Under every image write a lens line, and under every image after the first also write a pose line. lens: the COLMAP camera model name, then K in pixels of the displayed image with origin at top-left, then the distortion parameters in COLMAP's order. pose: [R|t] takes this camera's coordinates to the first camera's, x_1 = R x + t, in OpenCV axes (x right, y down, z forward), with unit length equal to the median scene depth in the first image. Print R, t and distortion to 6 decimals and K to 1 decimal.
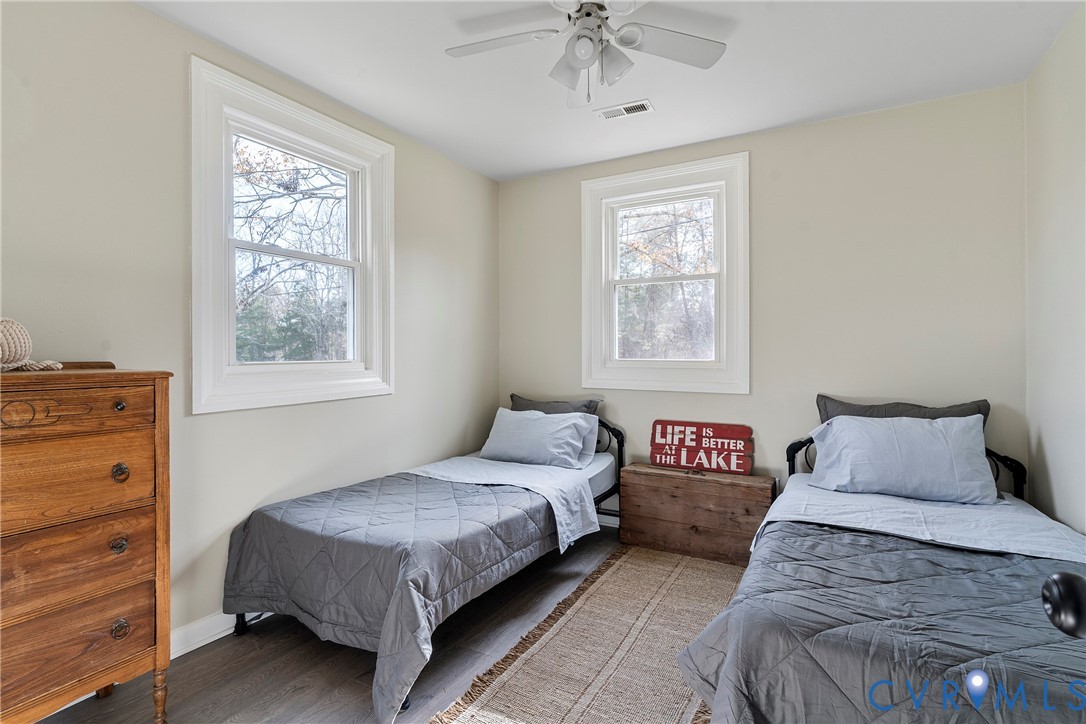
lens RADIAL K [[523.7, 0, 533.6], [0, 523.7, 359.4], [0, 0, 1]] dist [-0.000369, 0.000526]
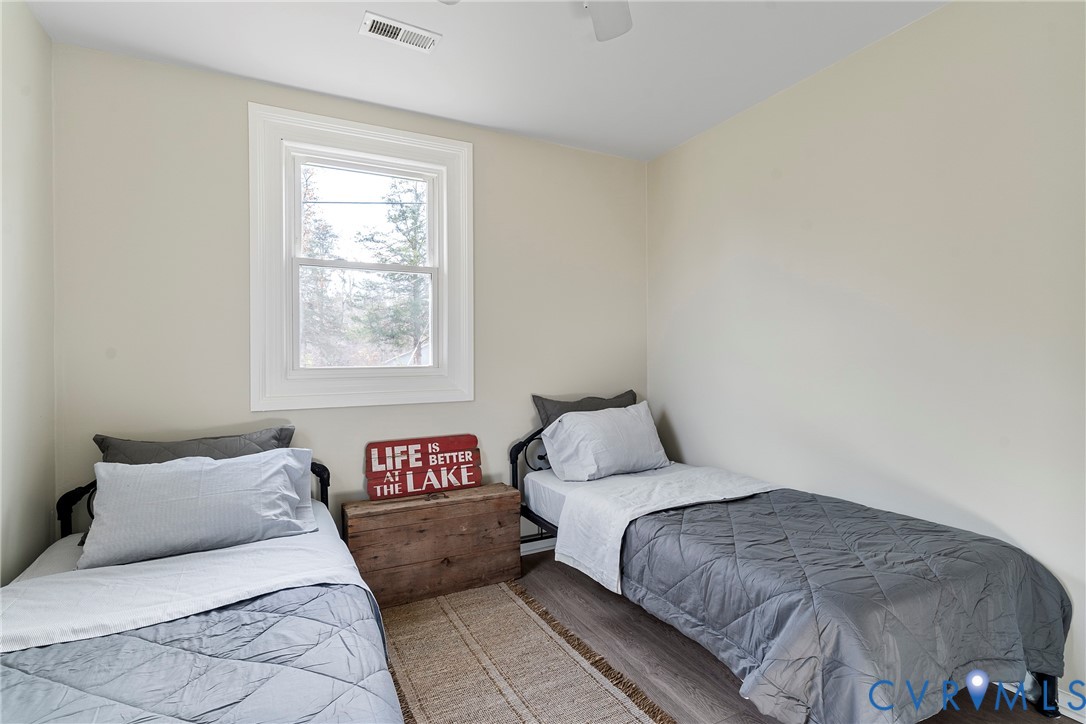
lens RADIAL K [[523.7, 0, 540.1], [0, 523.7, 362.0], [0, 0, 1]] dist [-0.000369, 0.000526]
pose [[0.540239, -0.013789, 0.841399, -0.307703], [0.023405, 0.999725, 0.001356, -0.001654], [-0.841186, 0.018960, 0.540413, 0.373929]]
